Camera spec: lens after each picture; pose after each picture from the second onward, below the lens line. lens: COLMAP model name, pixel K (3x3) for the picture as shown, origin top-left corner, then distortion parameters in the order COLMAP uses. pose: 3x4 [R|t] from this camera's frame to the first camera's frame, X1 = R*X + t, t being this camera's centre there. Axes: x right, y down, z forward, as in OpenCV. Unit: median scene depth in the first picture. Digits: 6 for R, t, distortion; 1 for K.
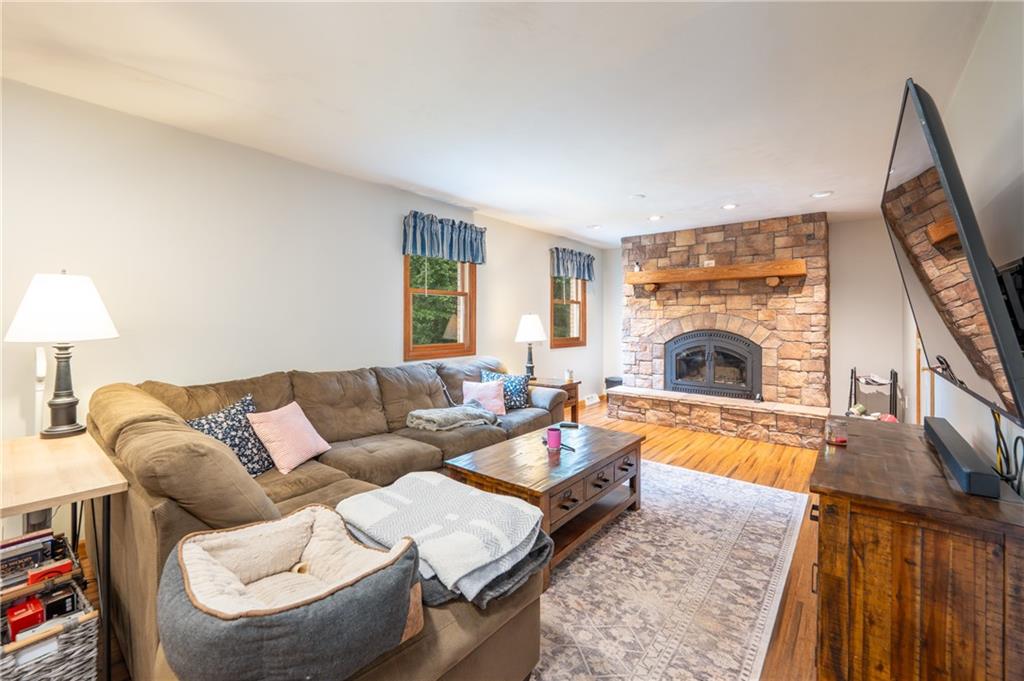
lens RADIAL K [[418.7, 0, 523.5], [0, 418.7, 318.0], [0, 0, 1]] dist [-0.004848, -0.001305]
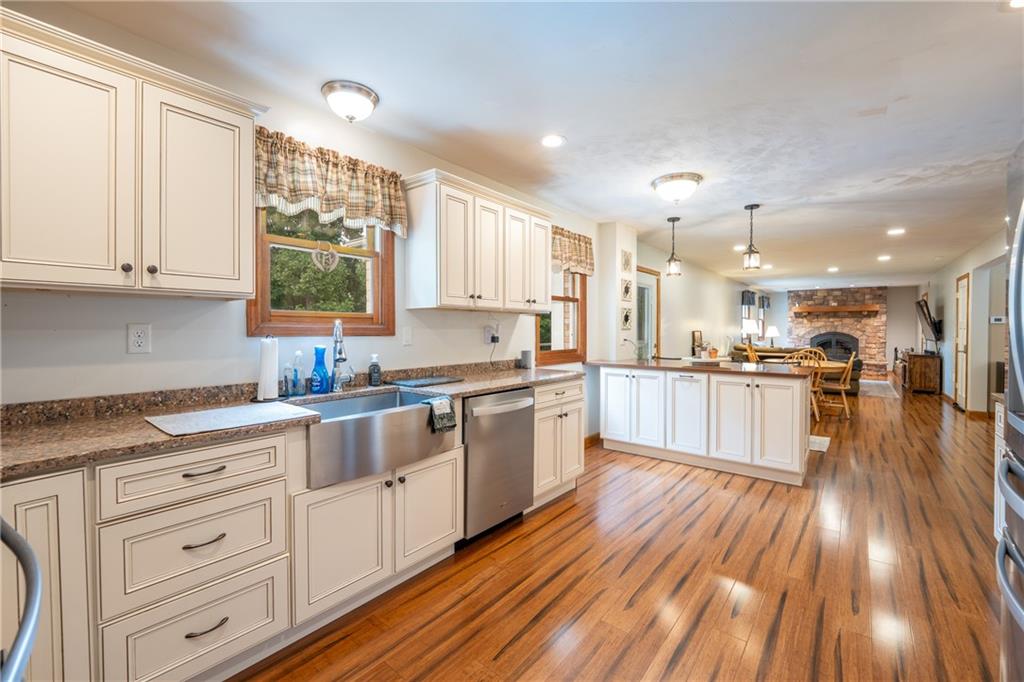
lens RADIAL K [[448.3, 0, 507.5], [0, 448.3, 332.9], [0, 0, 1]] dist [0.002301, -0.000752]
pose [[0.999761, -0.001357, 0.021820, -1.488690], [0.000900, 0.999780, 0.020968, -0.023873], [-0.021844, -0.020943, 0.999542, -1.530985]]
